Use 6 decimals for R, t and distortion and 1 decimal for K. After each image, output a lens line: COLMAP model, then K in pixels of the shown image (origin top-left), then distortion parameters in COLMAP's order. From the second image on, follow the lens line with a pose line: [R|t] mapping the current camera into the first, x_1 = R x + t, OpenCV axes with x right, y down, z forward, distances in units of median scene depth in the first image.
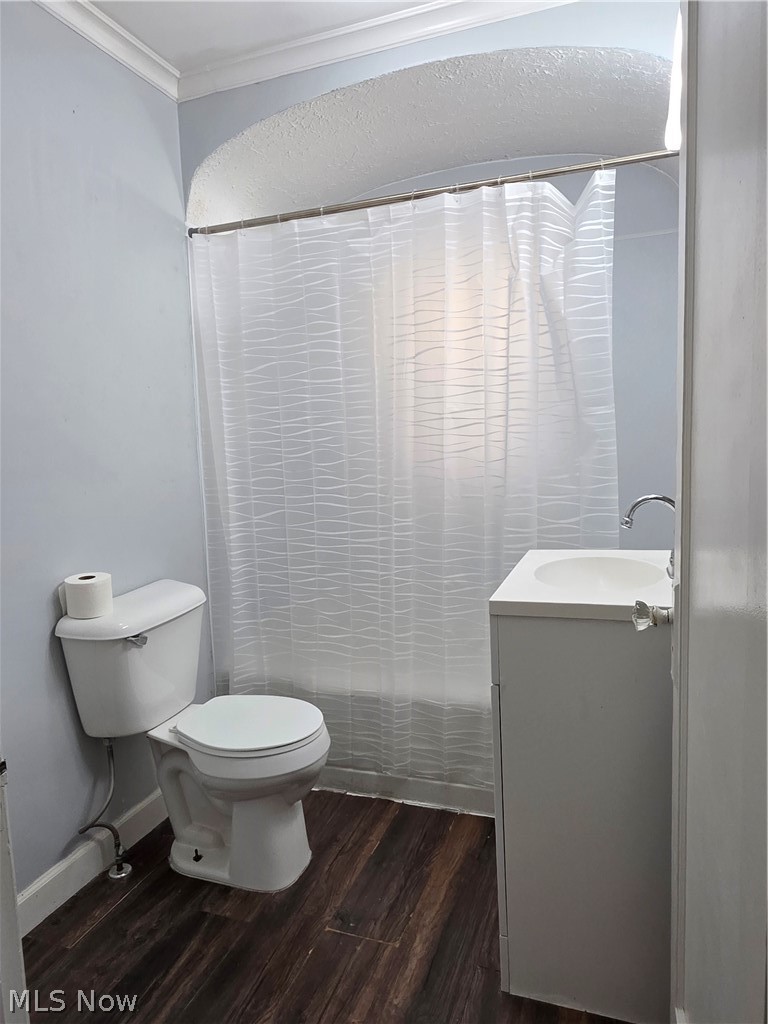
lens RADIAL K [[684.7, 0, 378.9], [0, 684.7, 510.7], [0, 0, 1]] dist [0.009466, -0.006656]
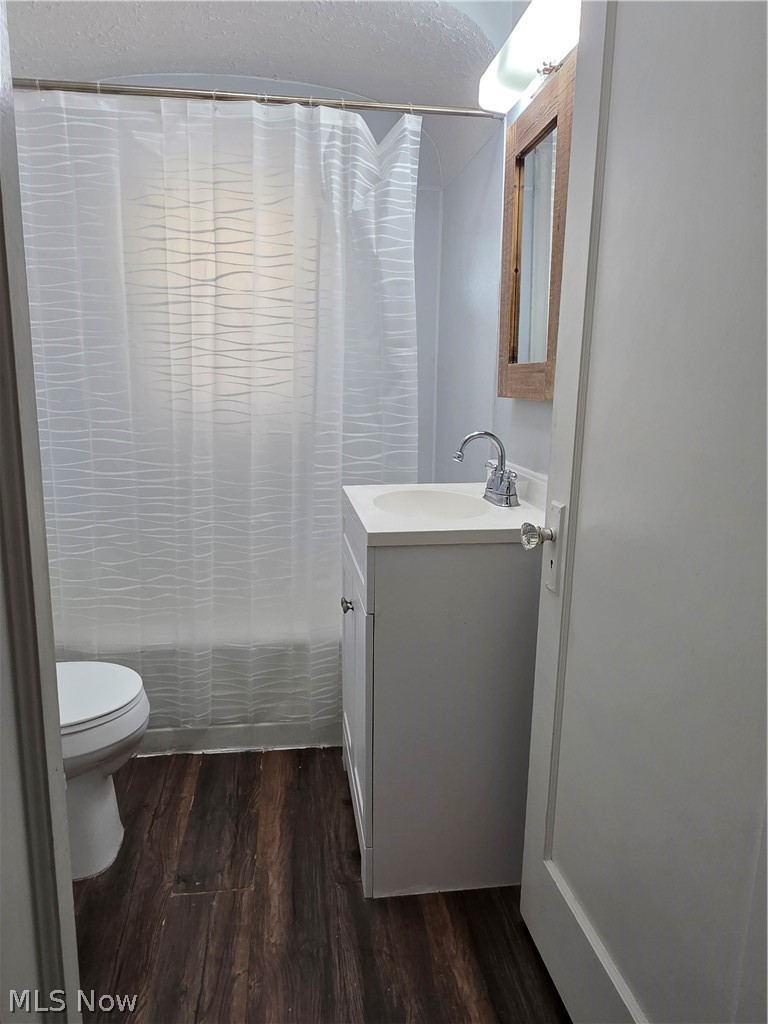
lens RADIAL K [[684.7, 0, 381.8], [0, 684.7, 508.8], [0, 0, 1]] dist [0.009466, -0.006656]
pose [[0.885720, -0.038237, 0.462641, -0.195757], [0.002063, 0.996916, 0.078444, 0.010952], [-0.464214, -0.068525, 0.883068, 0.066778]]
